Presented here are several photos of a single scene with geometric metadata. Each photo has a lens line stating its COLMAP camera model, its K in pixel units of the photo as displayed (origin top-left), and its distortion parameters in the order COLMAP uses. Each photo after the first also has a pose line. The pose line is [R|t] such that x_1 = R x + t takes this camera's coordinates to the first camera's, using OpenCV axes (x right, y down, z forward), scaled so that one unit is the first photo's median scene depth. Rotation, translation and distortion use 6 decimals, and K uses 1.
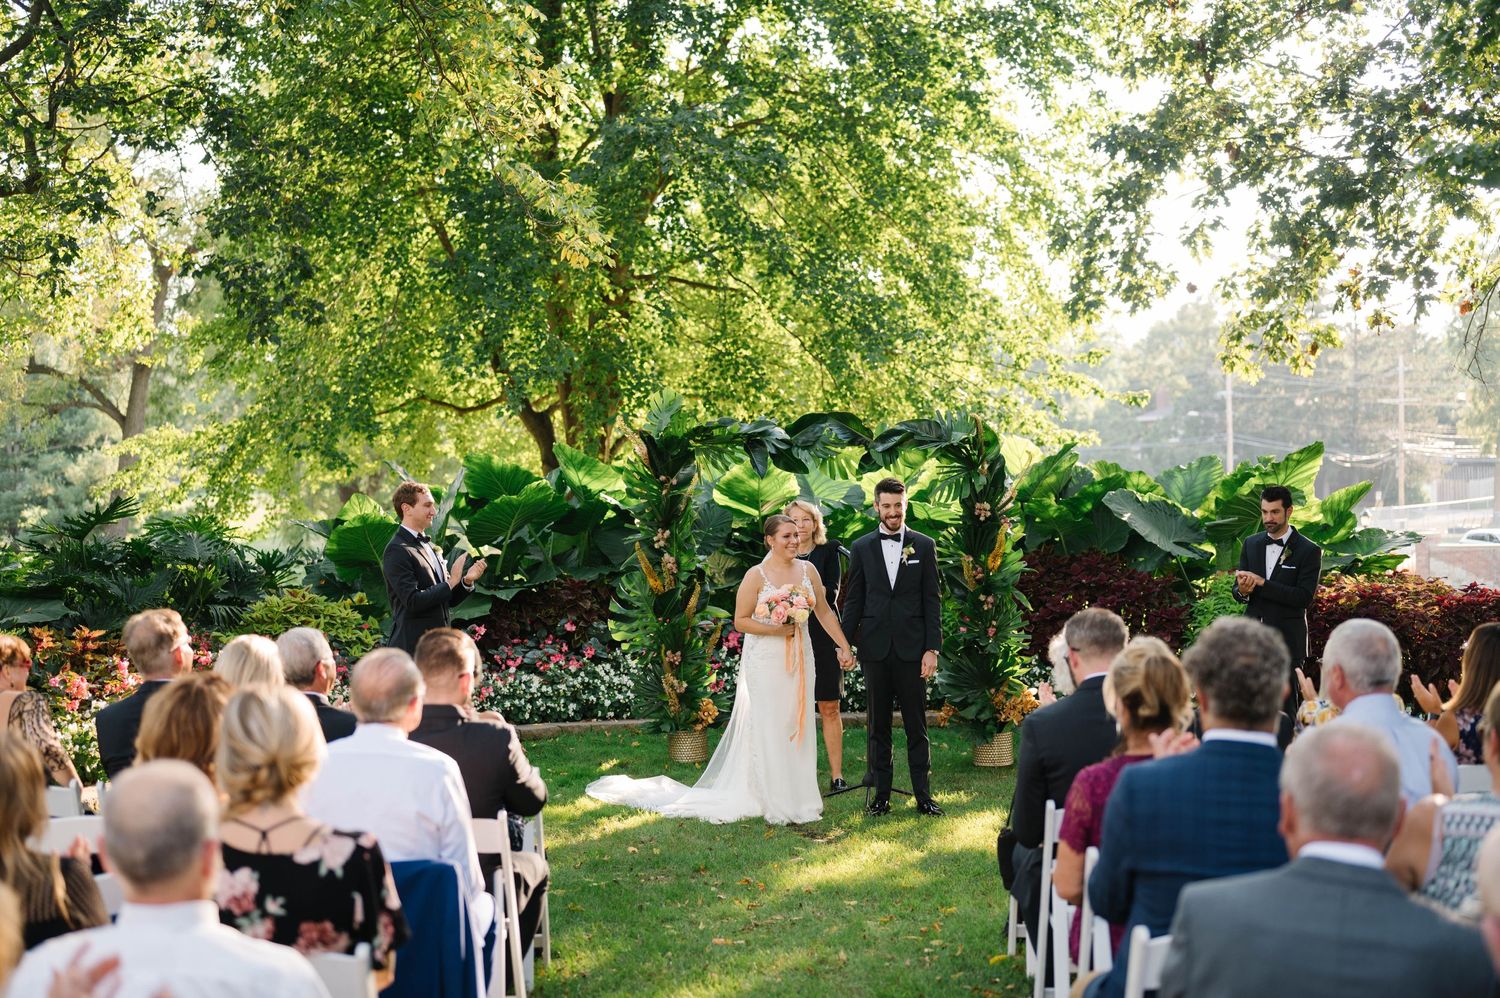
lens RADIAL K [[2162.4, 0, 757.0], [0, 2162.4, 494.1], [0, 0, 1]] dist [0.006780, 0.000000]
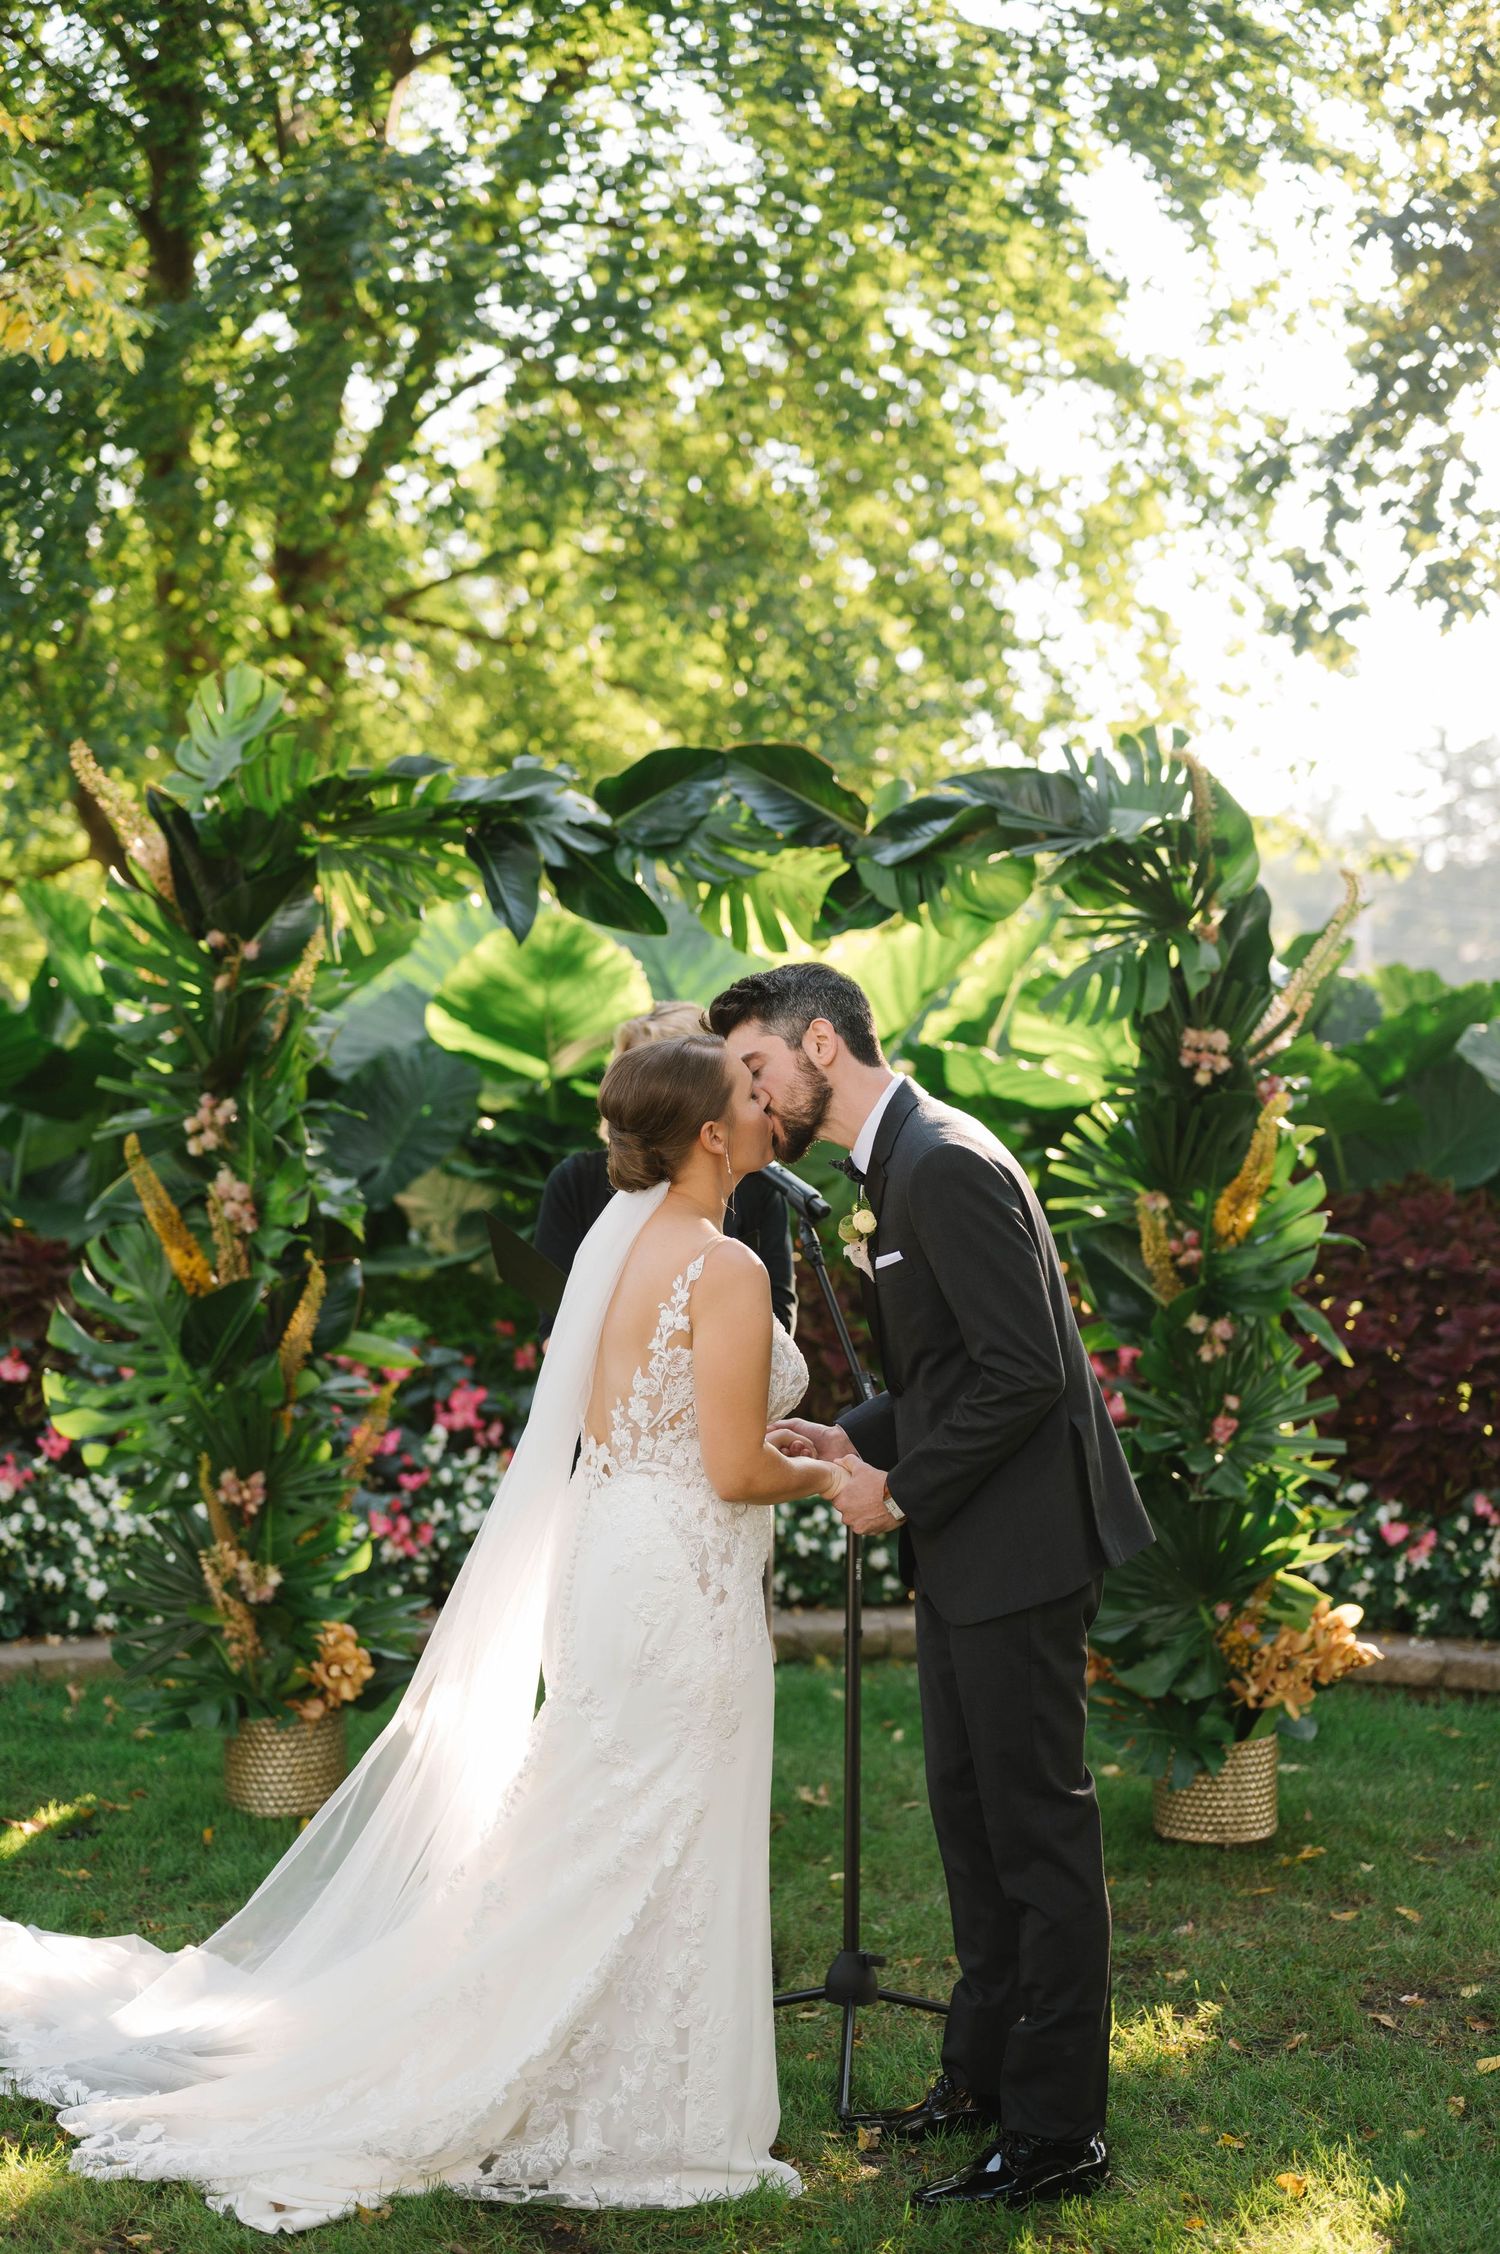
lens RADIAL K [[3217.3, 0, 755.6], [0, 3217.3, 1119.4], [0, 0, 1]] dist [0.037884, 0.000000]
pose [[0.999126, 0.016083, 0.038585, 0.013744], [-0.016490, 0.999811, 0.010262, 0.009647], [-0.038412, -0.010889, 0.999203, 0.371326]]
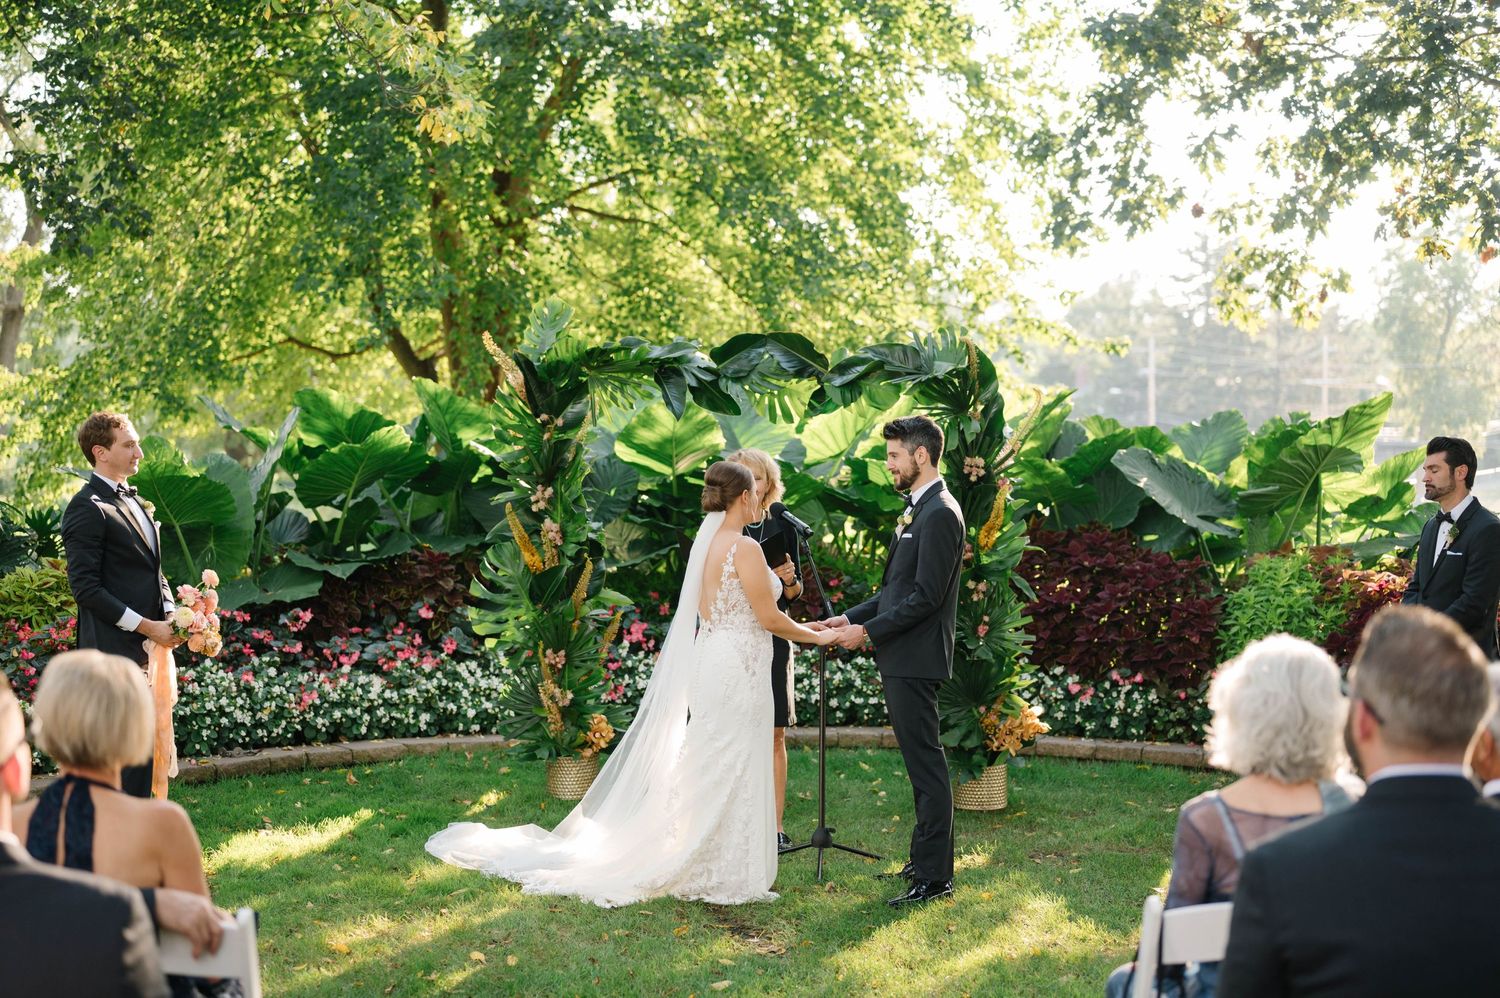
lens RADIAL K [[2162.4, 0, 741.9], [0, 2162.4, 503.8], [0, 0, 1]] dist [0.006780, 0.000000]
pose [[0.999316, 0.015724, 0.033481, -0.000067], [-0.016282, 0.999732, 0.016479, 0.006469], [-0.033213, -0.017013, 0.999303, 0.183728]]
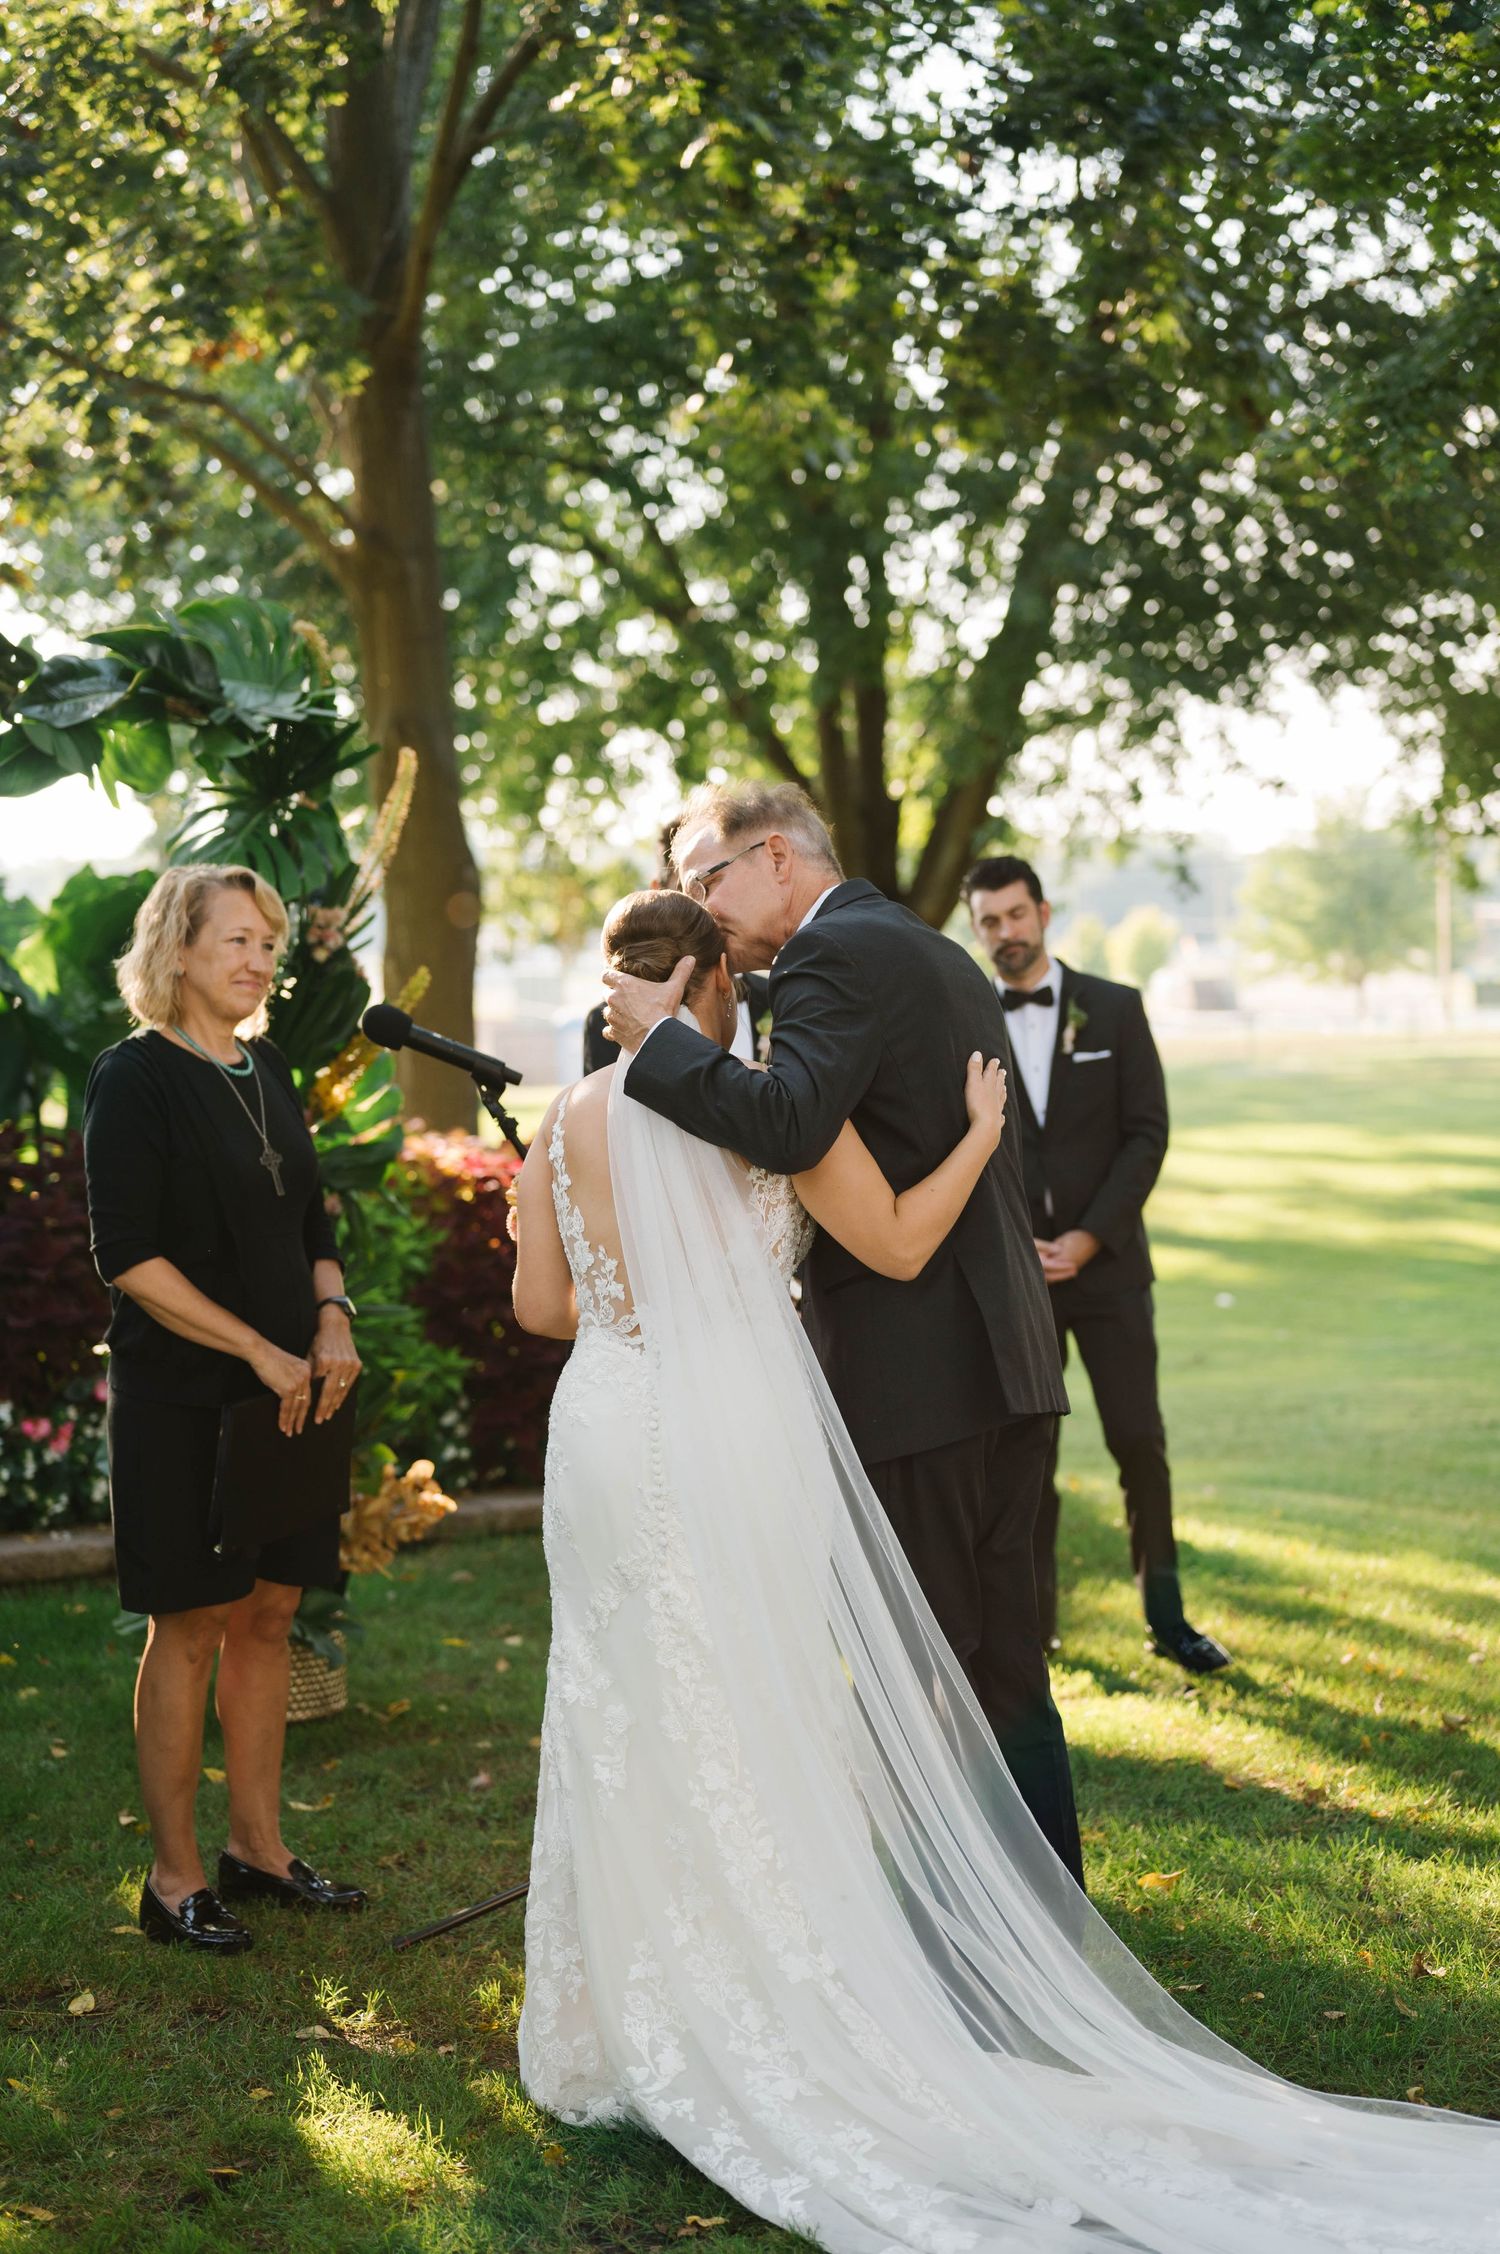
lens RADIAL K [[3249.4, 0, 746.2], [0, 3249.4, 1116.0], [0, 0, 1]] dist [0.006780, 0.000000]
pose [[0.560027, -0.032737, 0.827828, -0.186060], [0.020386, 0.999461, 0.025734, 0.017041], [-0.828224, 0.002464, 0.560392, 0.477171]]
